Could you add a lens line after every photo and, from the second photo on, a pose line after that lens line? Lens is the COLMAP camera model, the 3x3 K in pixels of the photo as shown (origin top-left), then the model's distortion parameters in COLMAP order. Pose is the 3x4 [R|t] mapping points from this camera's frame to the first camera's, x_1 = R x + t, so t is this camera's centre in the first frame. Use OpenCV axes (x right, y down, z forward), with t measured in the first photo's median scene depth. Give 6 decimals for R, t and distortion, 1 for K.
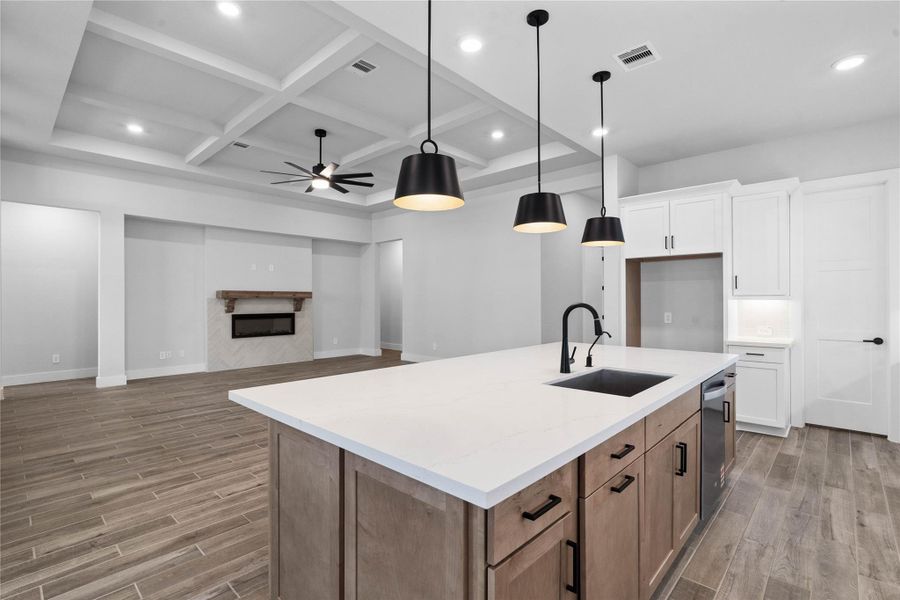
lens RADIAL K [[421.7, 0, 450.0], [0, 421.7, 300.0], [0, 0, 1]] dist [-0.010353, 0.008083]
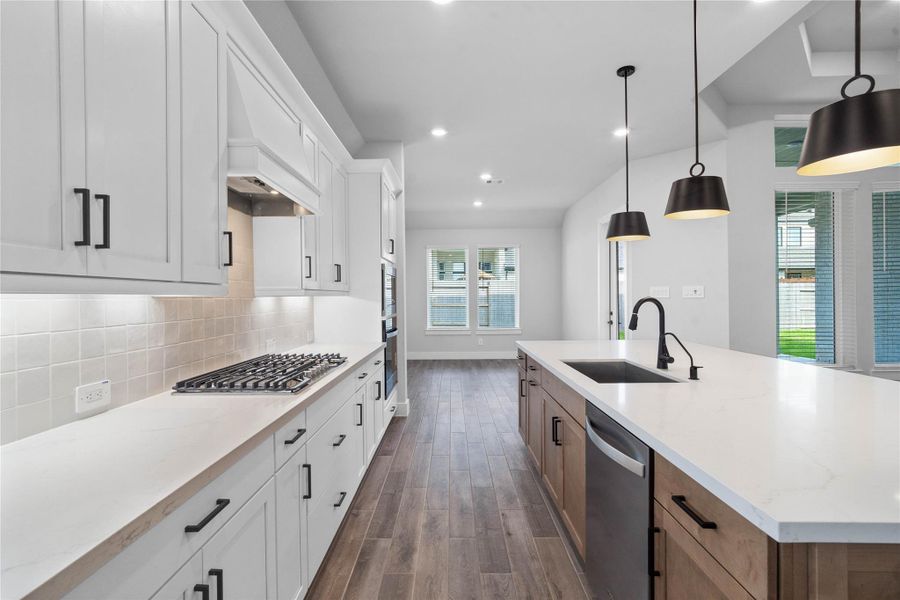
lens RADIAL K [[421.7, 0, 450.0], [0, 421.7, 300.0], [0, 0, 1]] dist [-0.010353, 0.008083]
pose [[-0.729758, 0.011565, -0.683608, 0.382767], [0.008987, 0.999933, 0.007323, 0.000765], [0.683646, -0.000800, -0.729813, 0.405143]]
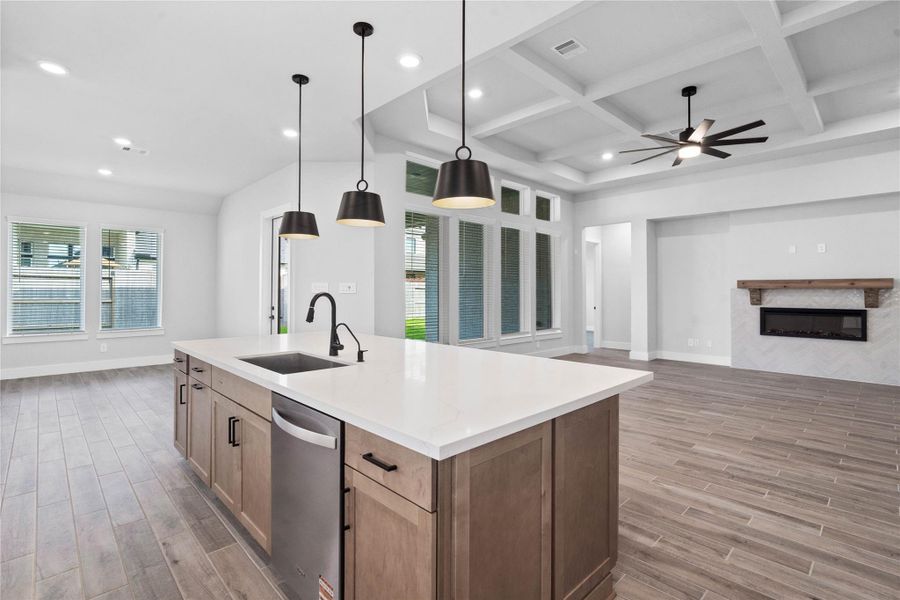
lens RADIAL K [[425.8, 0, 439.0], [0, 425.8, 289.6], [0, 0, 1]] dist [0.000814, 0.000491]
pose [[-0.062100, -0.002181, -0.998068, 0.403455], [-0.001330, 0.999997, -0.002103, 0.000838], [0.998069, 0.001196, -0.062103, 0.395508]]
